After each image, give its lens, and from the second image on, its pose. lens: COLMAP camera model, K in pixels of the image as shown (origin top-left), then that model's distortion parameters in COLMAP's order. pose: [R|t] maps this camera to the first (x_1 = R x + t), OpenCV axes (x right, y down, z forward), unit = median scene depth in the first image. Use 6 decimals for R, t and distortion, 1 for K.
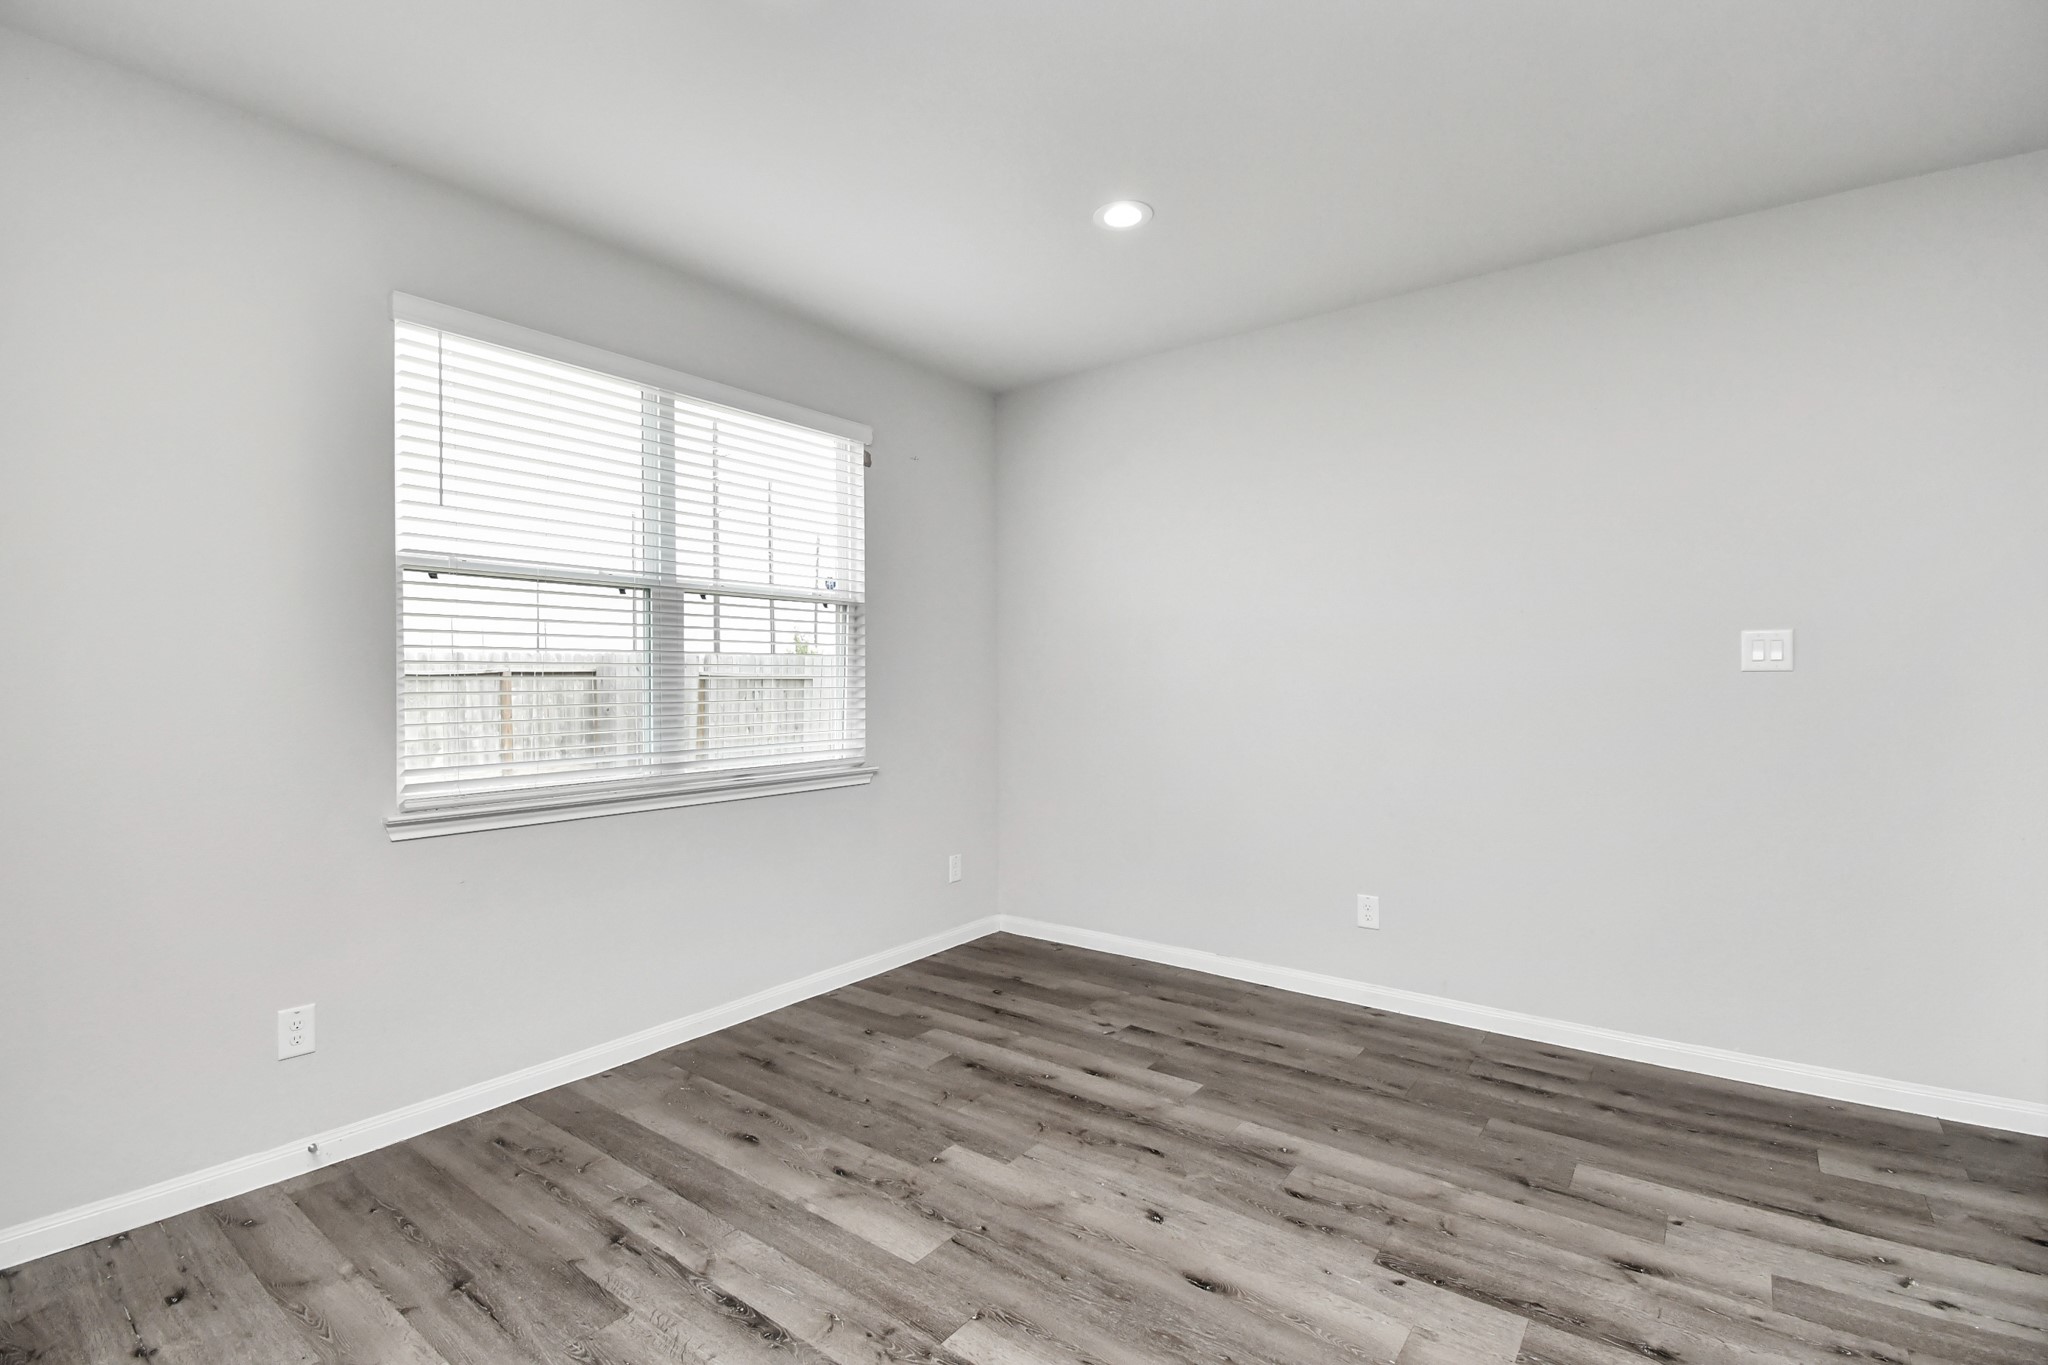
lens RADIAL K [[915.4, 0, 1017.1], [0, 915.4, 689.5], [0, 0, 1]] dist [-0.004863, -0.001039]
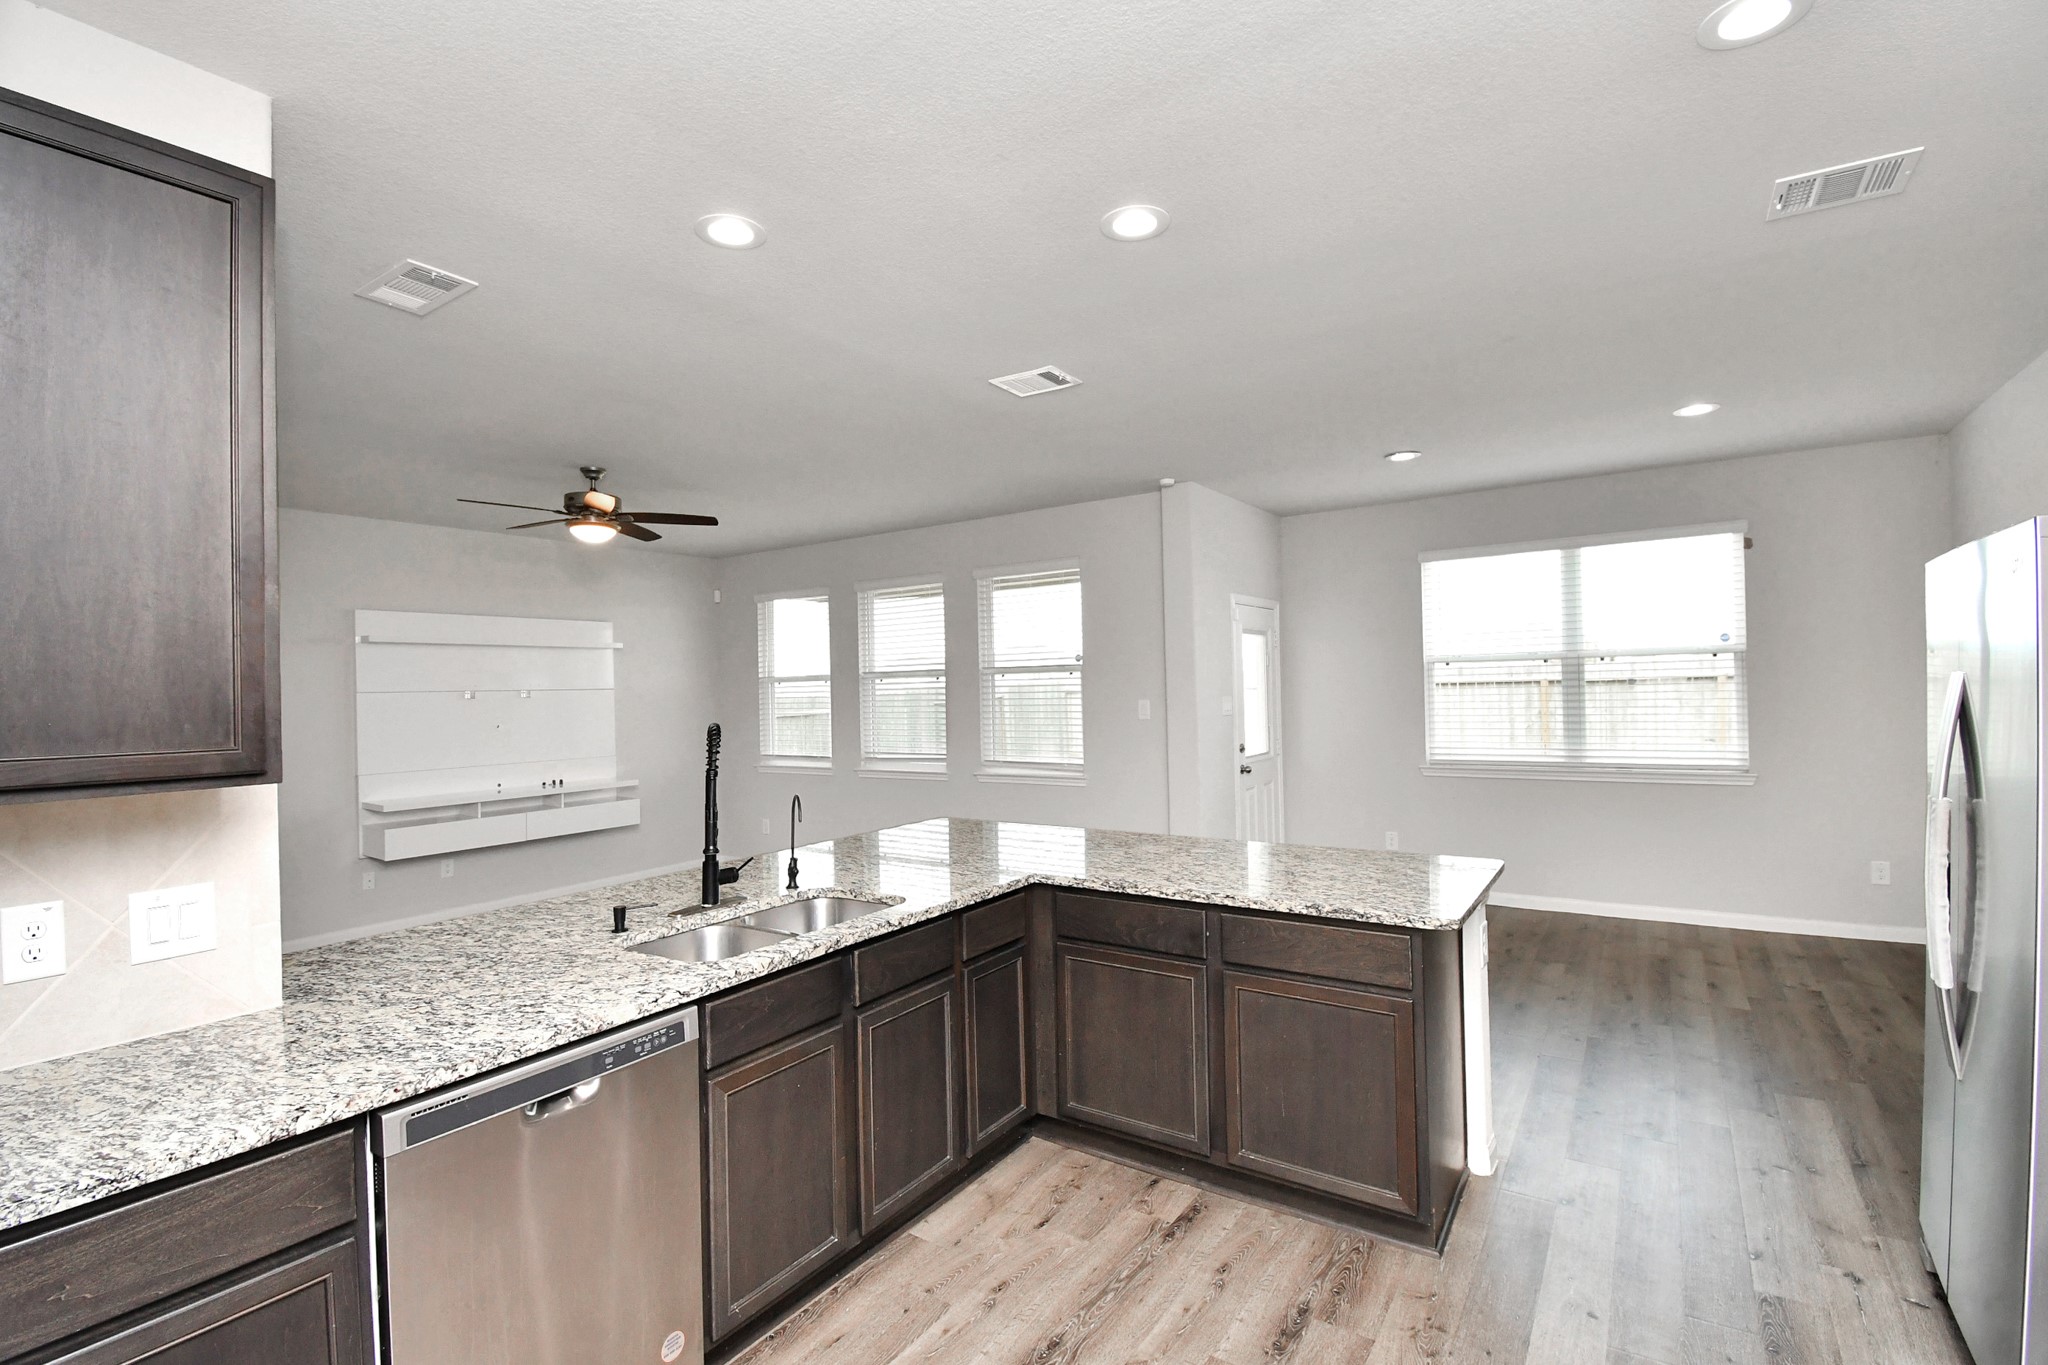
lens RADIAL K [[915.4, 0, 1025.8], [0, 915.4, 695.2], [0, 0, 1]] dist [-0.004863, -0.001039]
pose [[0.047461, 0.003784, -0.998866, 1.341928], [0.015375, 0.999872, 0.004519, -0.062060], [0.998755, -0.015572, 0.047396, -0.143970]]
